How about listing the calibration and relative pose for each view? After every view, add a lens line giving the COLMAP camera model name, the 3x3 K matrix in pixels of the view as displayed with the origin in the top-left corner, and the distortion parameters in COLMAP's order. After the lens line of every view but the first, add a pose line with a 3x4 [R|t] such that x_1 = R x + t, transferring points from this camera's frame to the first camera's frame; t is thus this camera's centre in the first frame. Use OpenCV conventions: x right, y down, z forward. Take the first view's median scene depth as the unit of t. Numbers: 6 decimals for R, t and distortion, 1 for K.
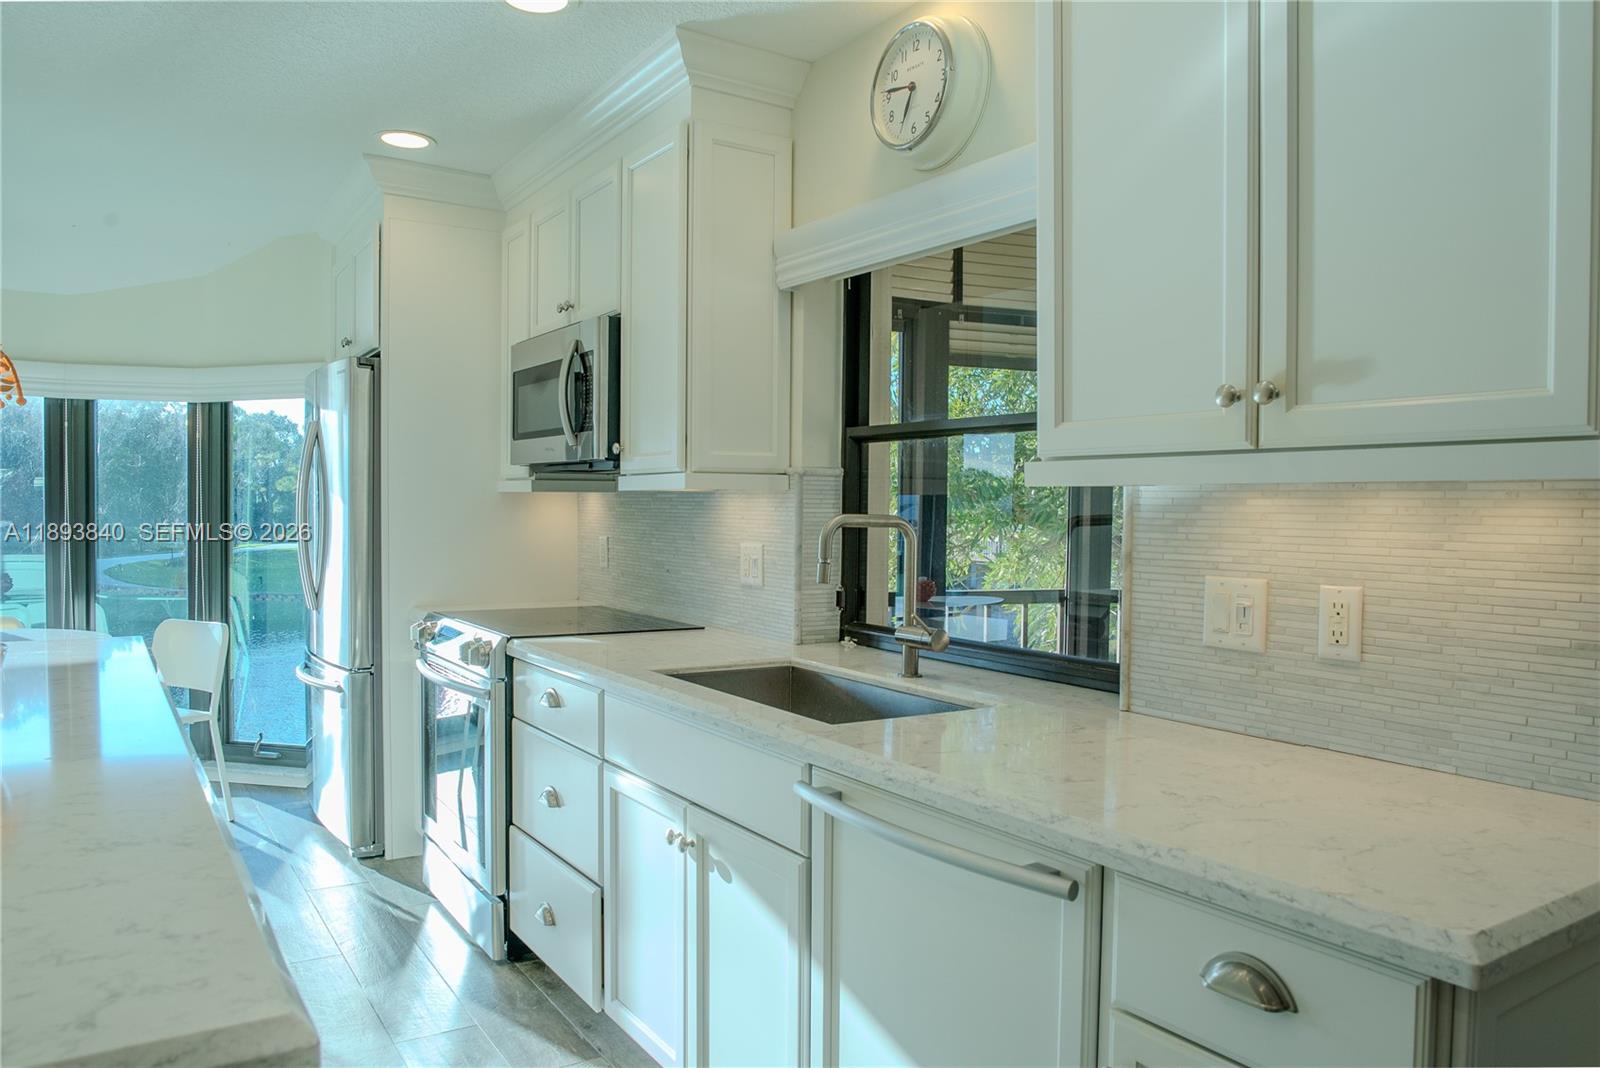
lens RADIAL K [[1124.8, 0, 800.0], [0, 1124.8, 534.0], [0, 0, 1]] dist [-0.080534, 0.043816]
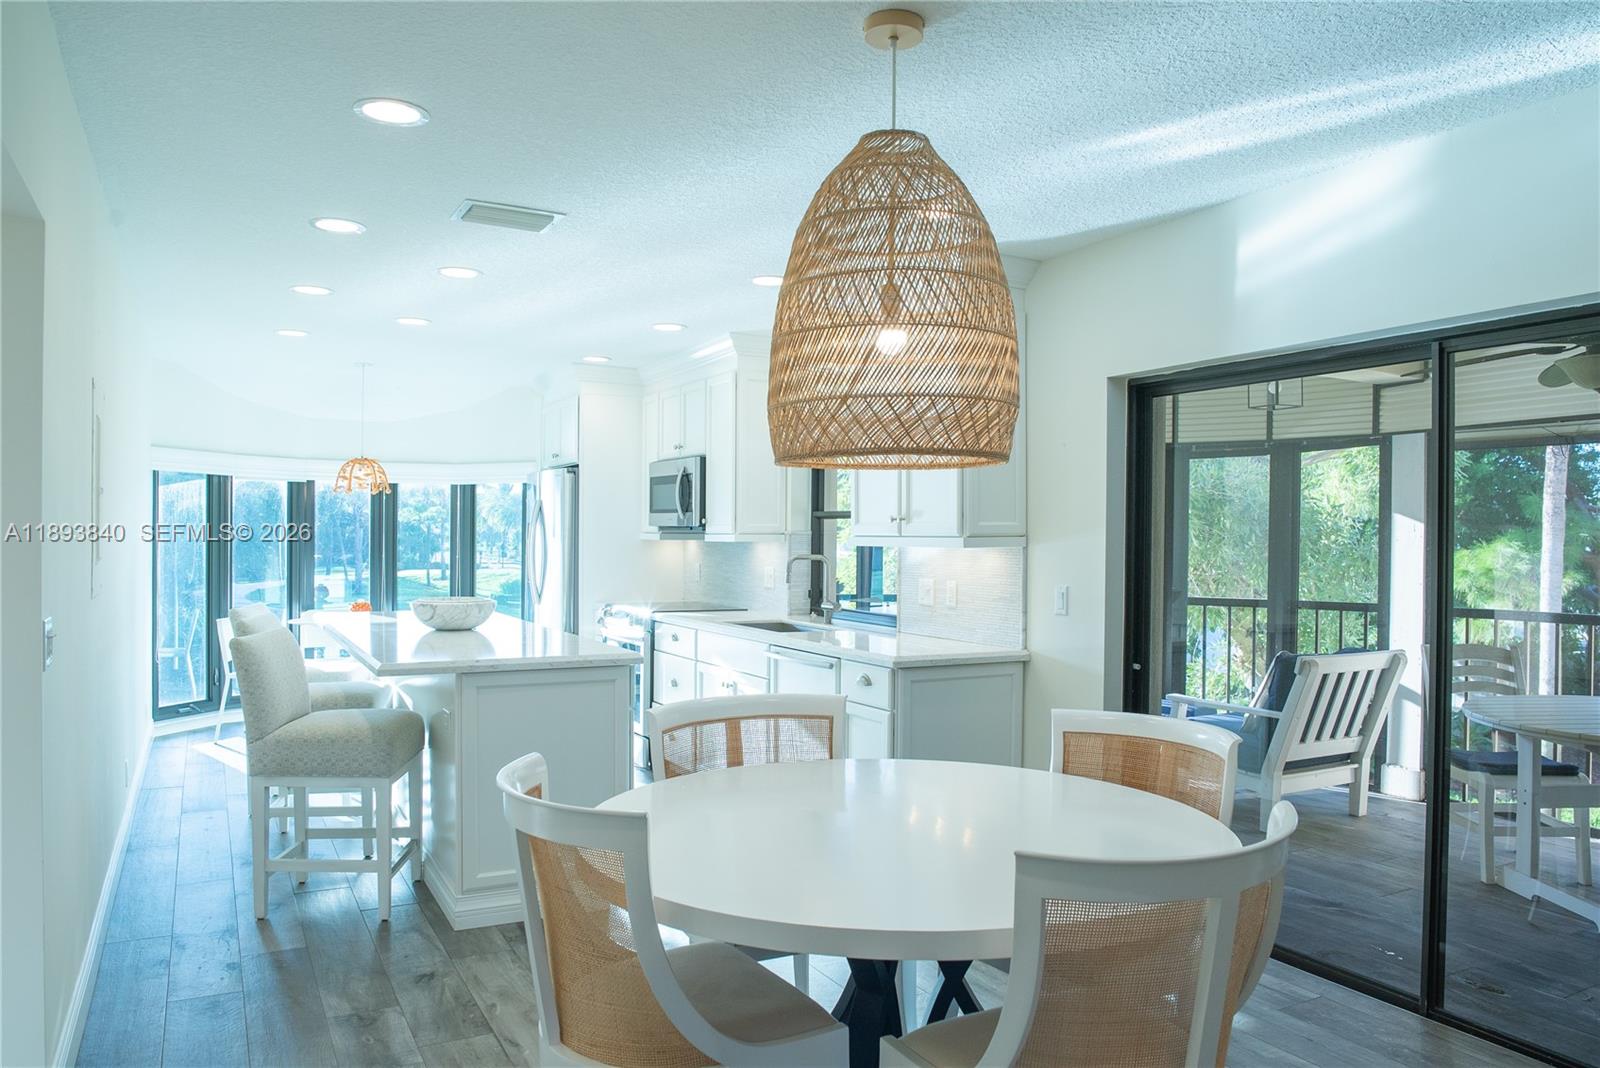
lens RADIAL K [[1124.8, 0, 800.0], [0, 1124.8, 534.0], [0, 0, 1]] dist [-0.080534, 0.043816]
pose [[0.996498, -0.000867, -0.083607, 0.229499], [-0.001254, 0.999679, -0.025309, -0.000601], [0.083602, 0.025325, 0.996177, -1.291508]]
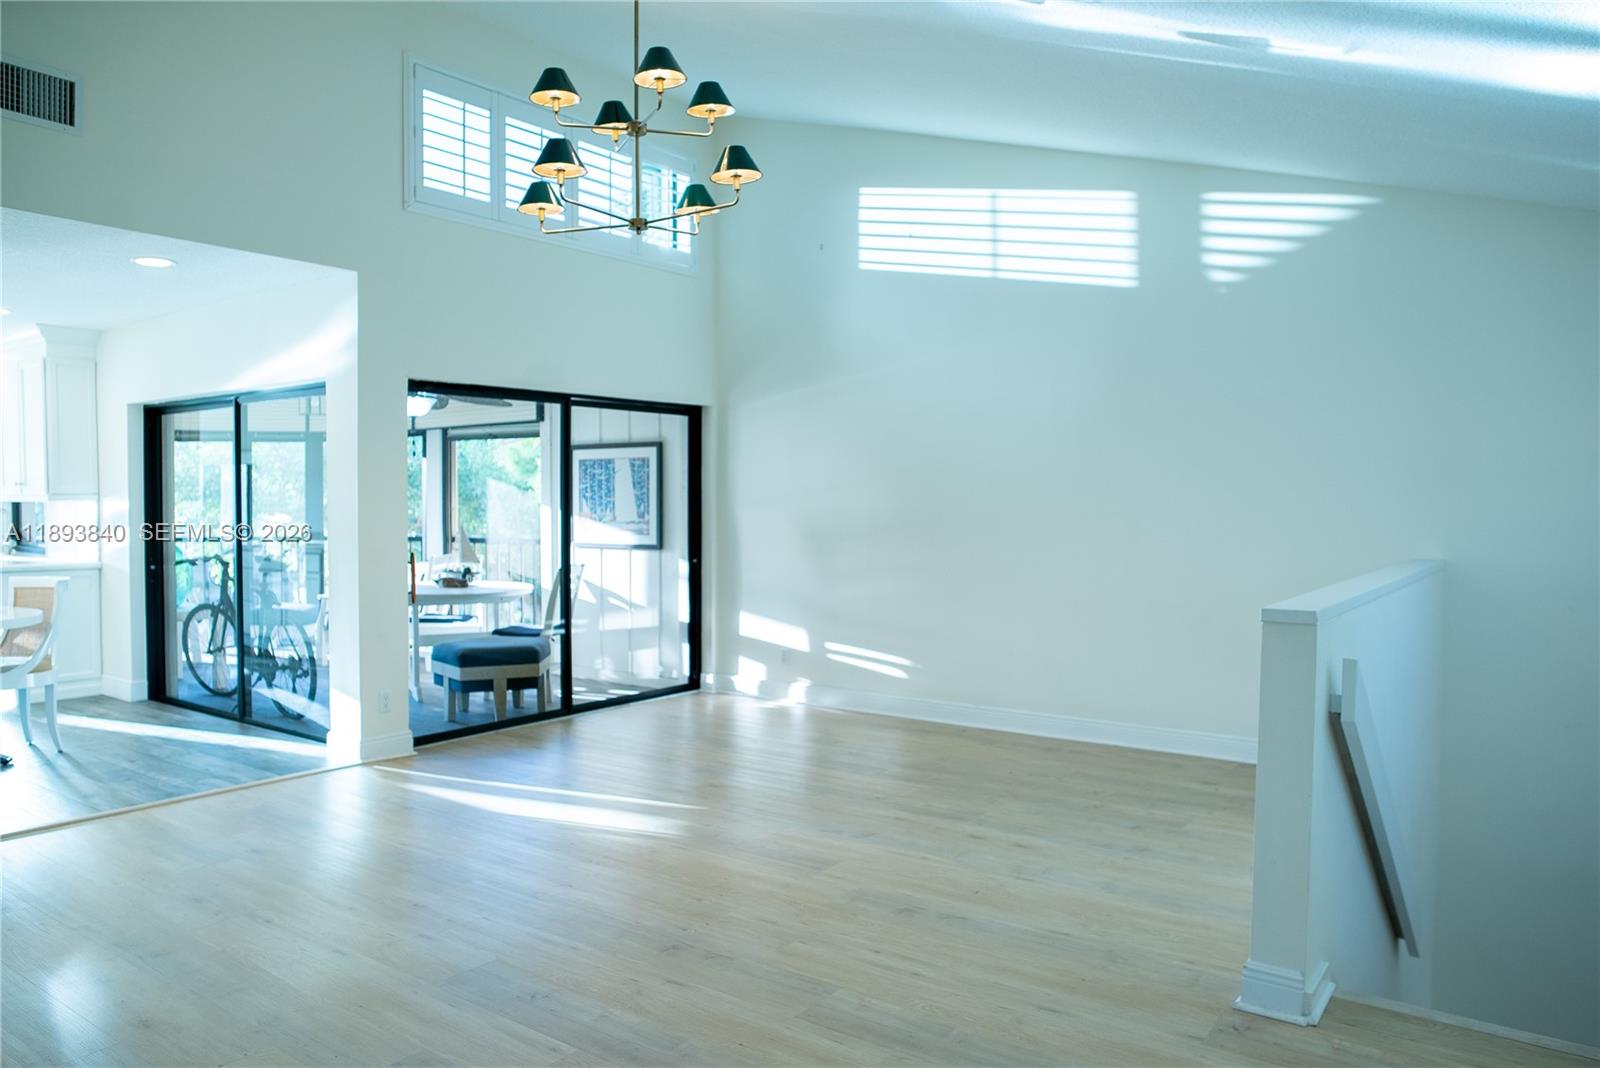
lens RADIAL K [[1124.8, 0, 800.0], [0, 1124.8, 534.0], [0, 0, 1]] dist [-0.080534, 0.043816]
pose [[0.935645, -0.016693, 0.352547, 1.162568], [0.014248, 0.999853, 0.009532, 0.062585], [-0.352654, -0.003895, 0.935746, -2.910712]]
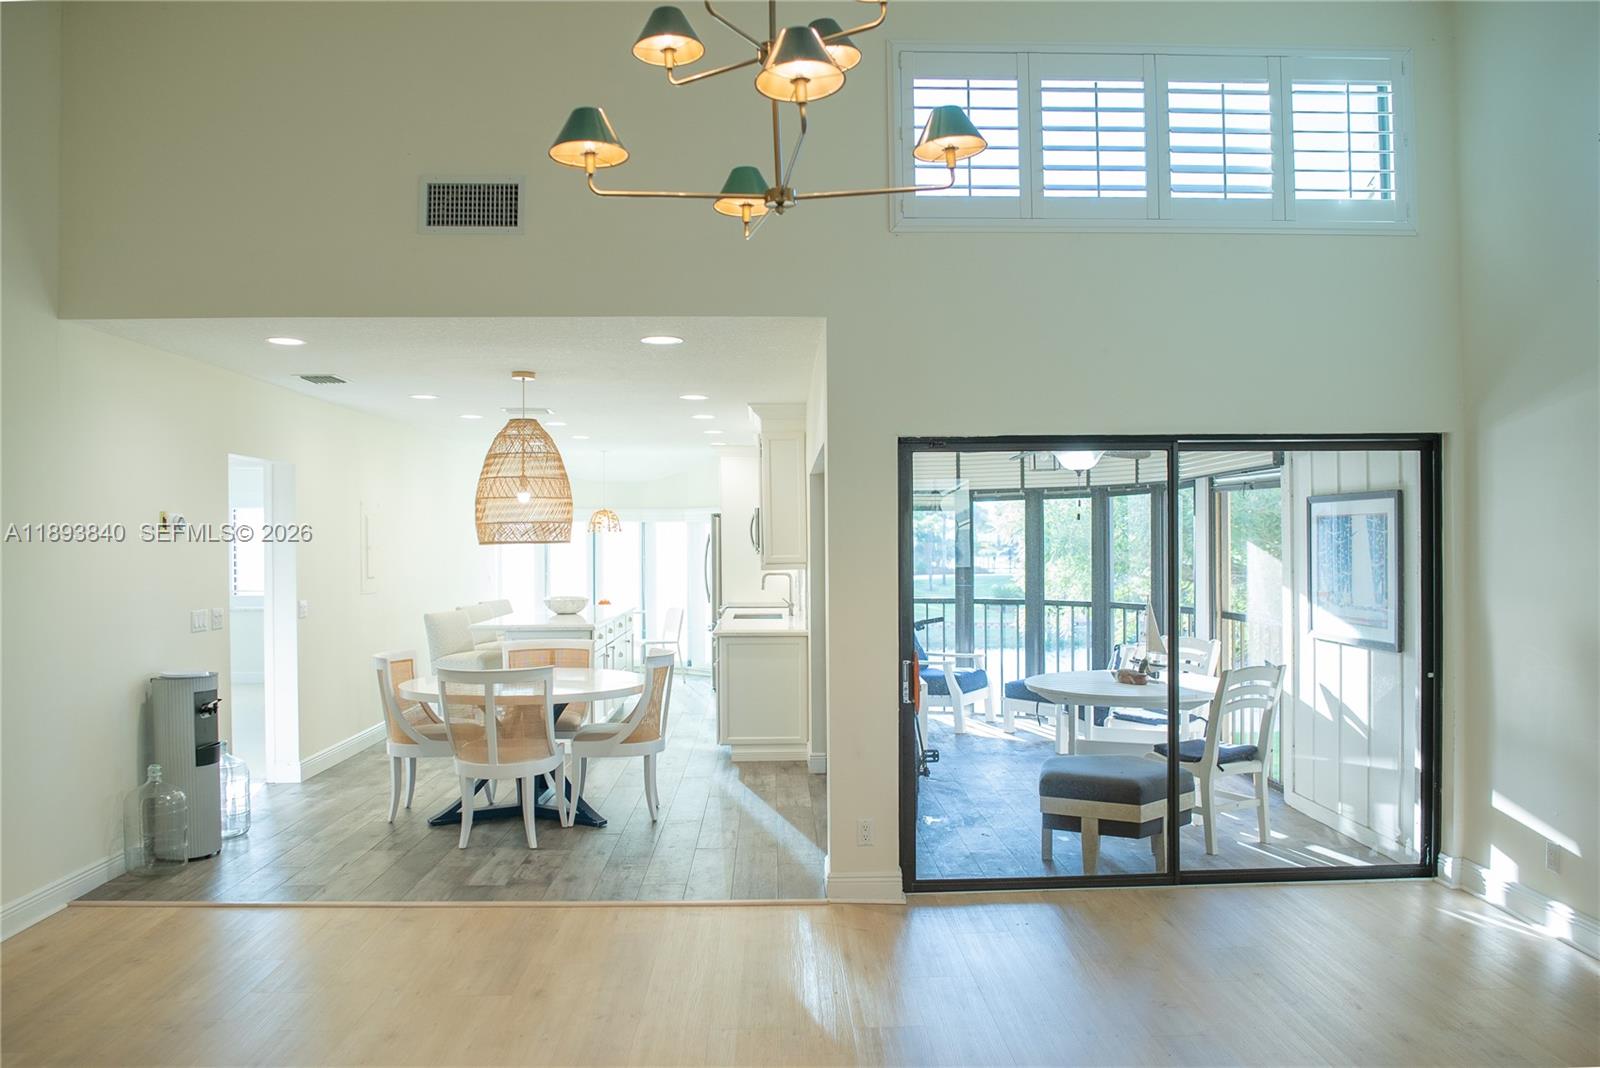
lens RADIAL K [[1179.1, 0, 800.0], [0, 1179.1, 534.0], [0, 0, 1]] dist [-0.052313, 0.002307]
pose [[0.850346, -0.015134, -0.526006, 2.121024], [0.000717, 0.999619, -0.027602, -0.032751], [0.526224, 0.023094, 0.850033, -2.234061]]
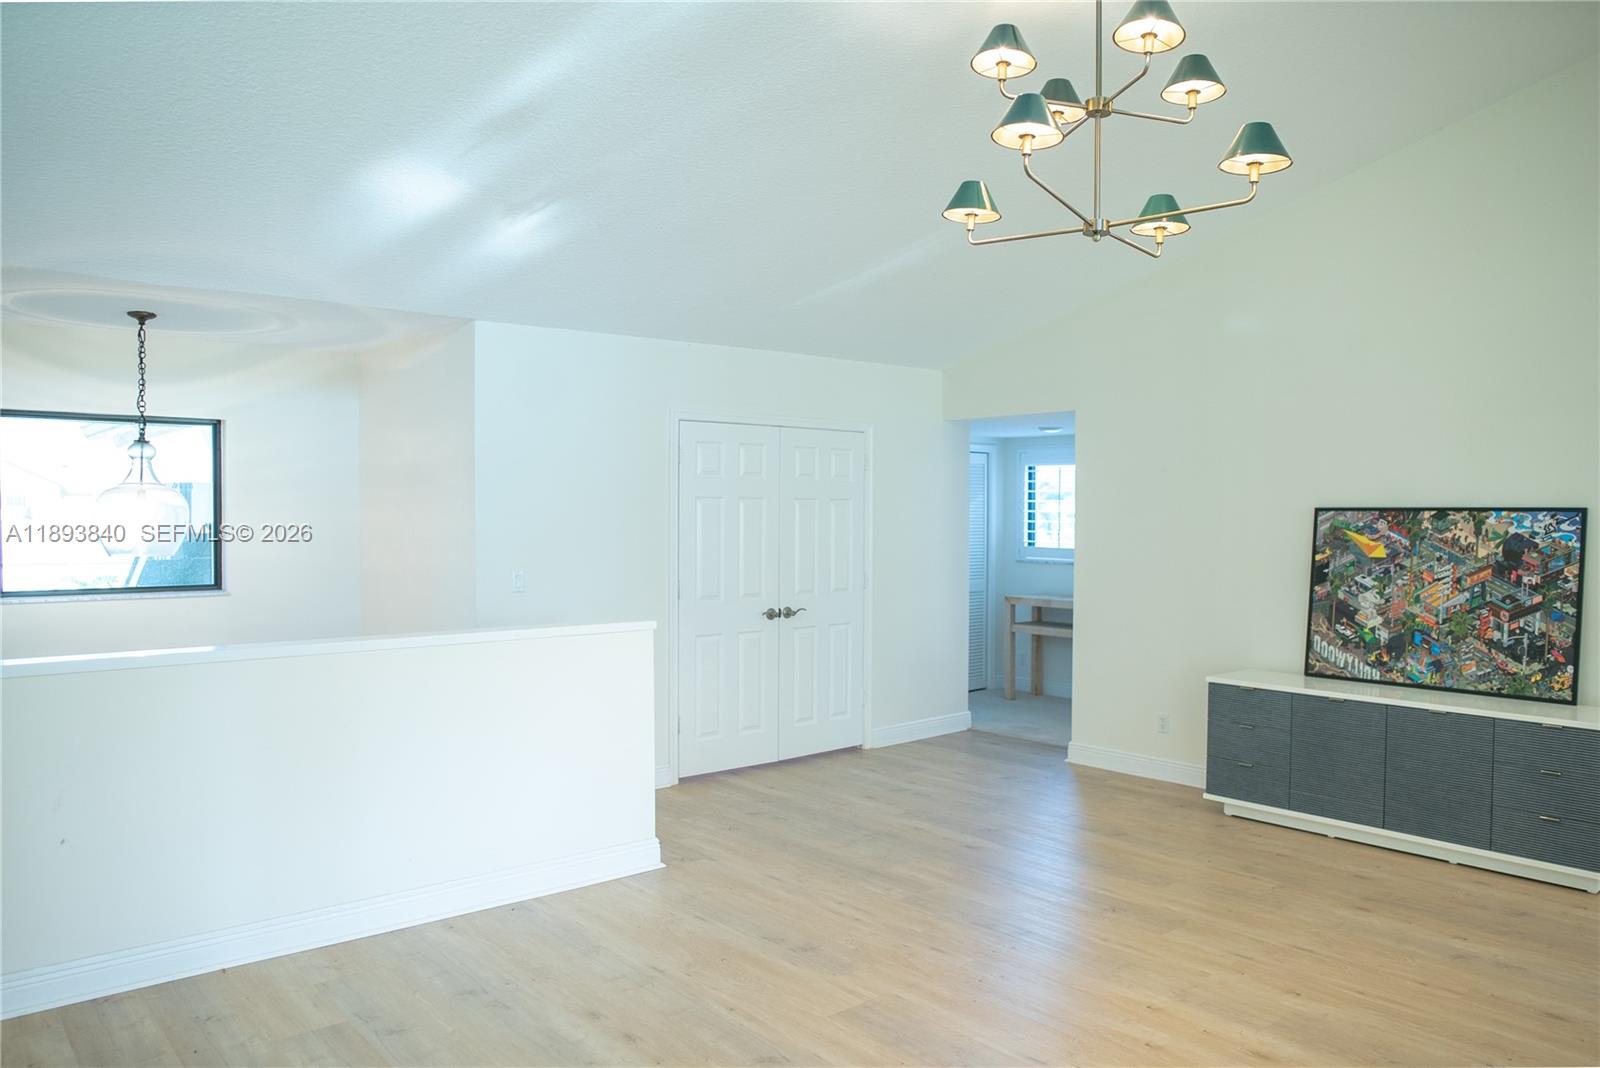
lens RADIAL K [[1124.8, 0, 800.0], [0, 1124.8, 534.0], [0, 0, 1]] dist [-0.080534, 0.043816]
pose [[-0.991549, -0.009426, -0.129388, 2.034517], [-0.015339, 0.998879, 0.044778, -0.085057], [0.128821, 0.046384, -0.990582, -0.016750]]
